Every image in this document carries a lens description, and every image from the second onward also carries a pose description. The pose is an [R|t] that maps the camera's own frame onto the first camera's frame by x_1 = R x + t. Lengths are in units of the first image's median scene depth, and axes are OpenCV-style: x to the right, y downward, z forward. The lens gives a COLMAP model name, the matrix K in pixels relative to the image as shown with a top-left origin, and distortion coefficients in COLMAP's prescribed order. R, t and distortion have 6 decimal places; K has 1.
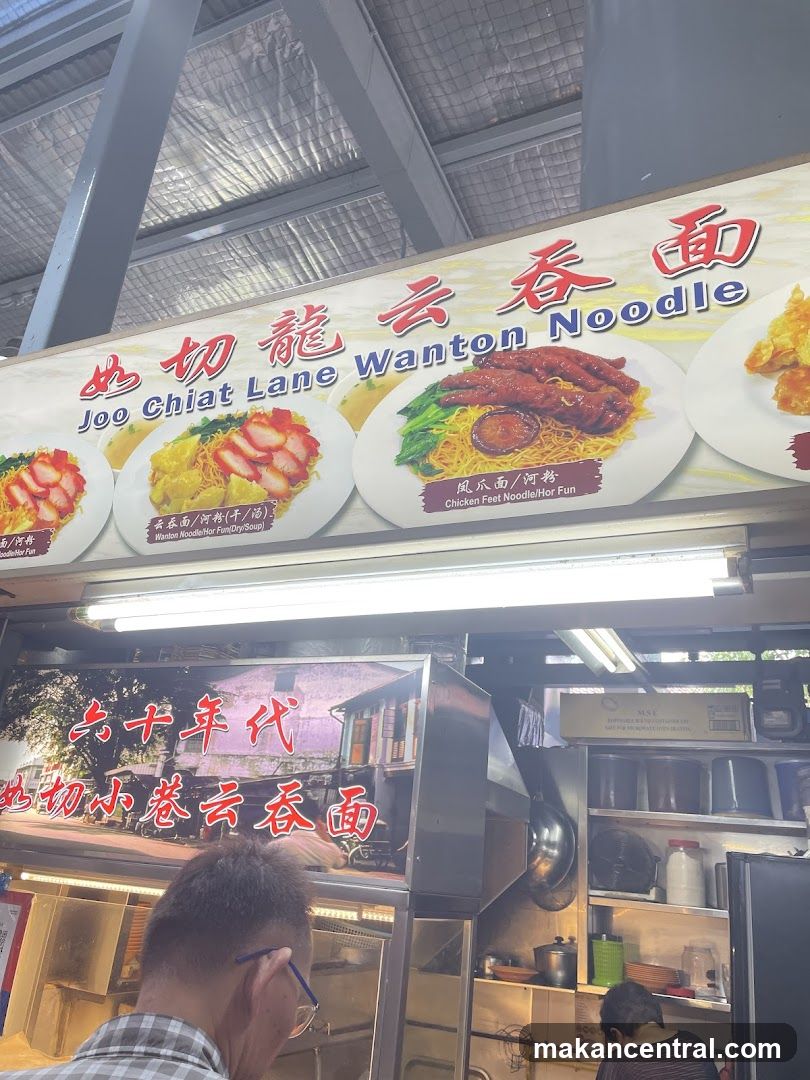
lens RADIAL K [[832.5, 0, 406.7], [0, 832.5, 537.1], [0, 0, 1]] dist [0.077752, -0.090396]
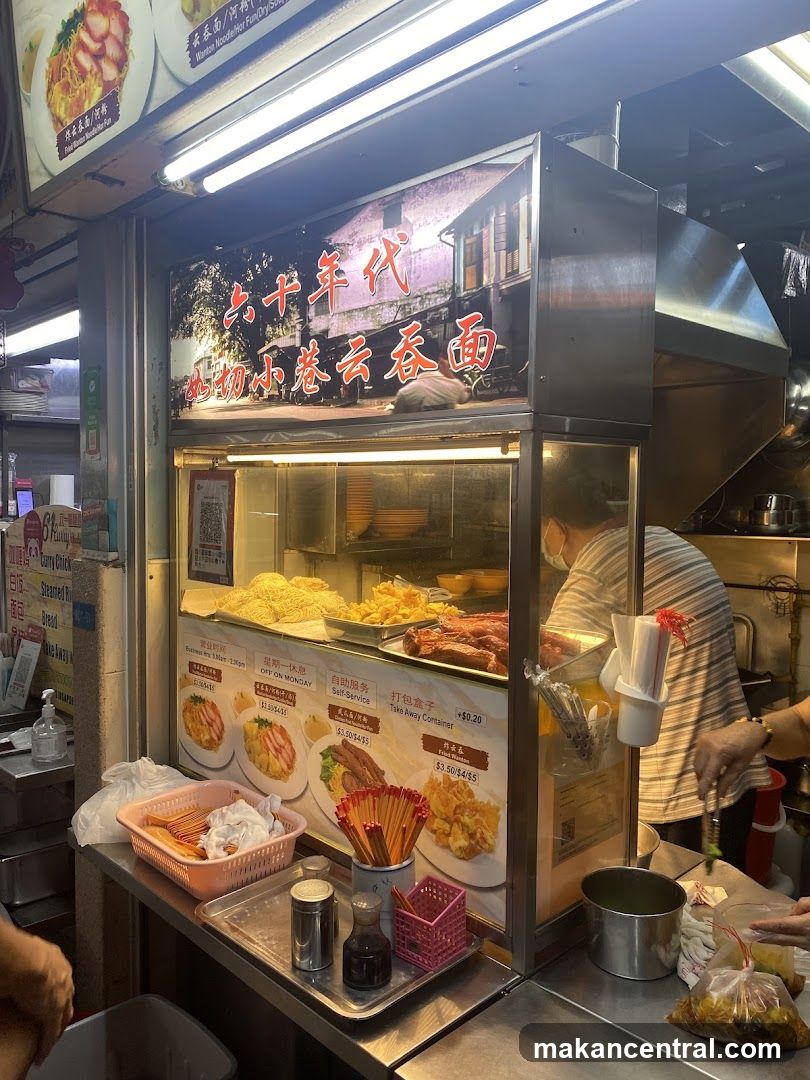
lens RADIAL K [[832.5, 0, 401.5], [0, 832.5, 533.2], [0, 0, 1]] dist [0.077752, -0.090396]
pose [[0.929957, -0.068074, -0.361311, 0.168774], [0.214905, 0.898001, 0.383940, 0.148590], [0.298321, -0.434695, 0.849732, 0.131179]]
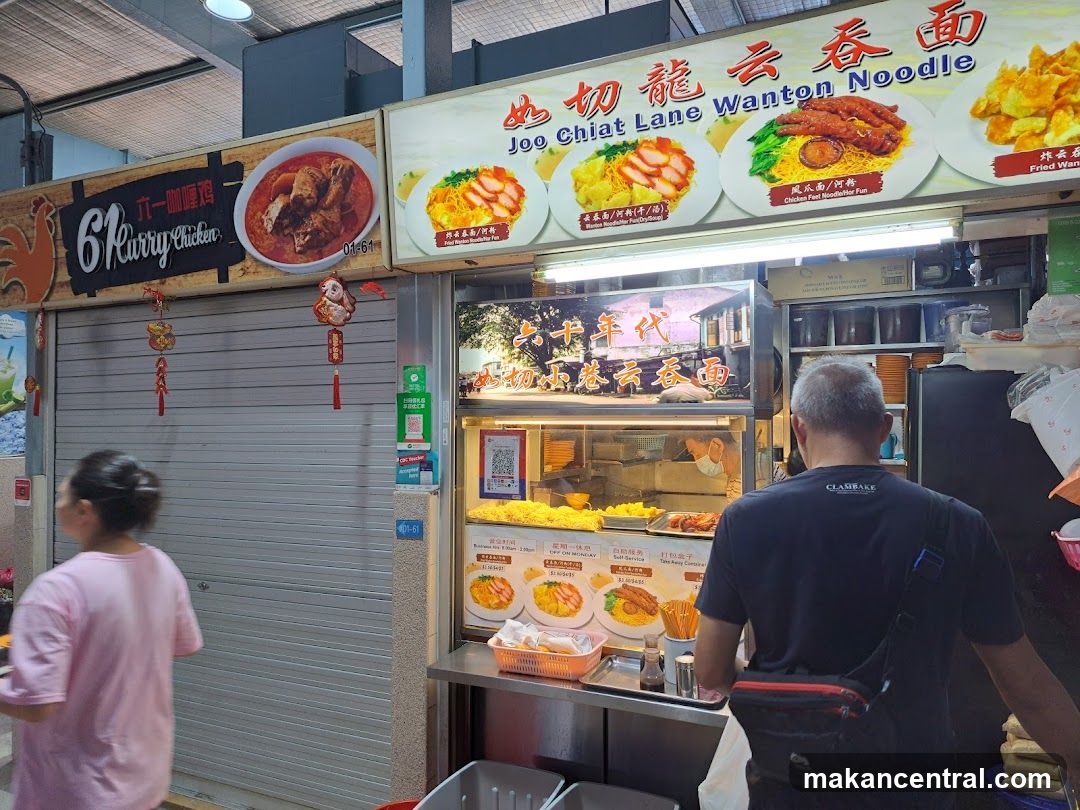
lens RADIAL K [[778.1, 0, 553.1], [0, 778.1, 415.0], [0, 0, 1]] dist [0.079438, -0.084969]
pose [[0.995232, -0.096562, -0.013759, -0.383877], [0.094657, 0.922157, 0.375054, -0.243736], [-0.023528, -0.374568, 0.926901, -0.574198]]
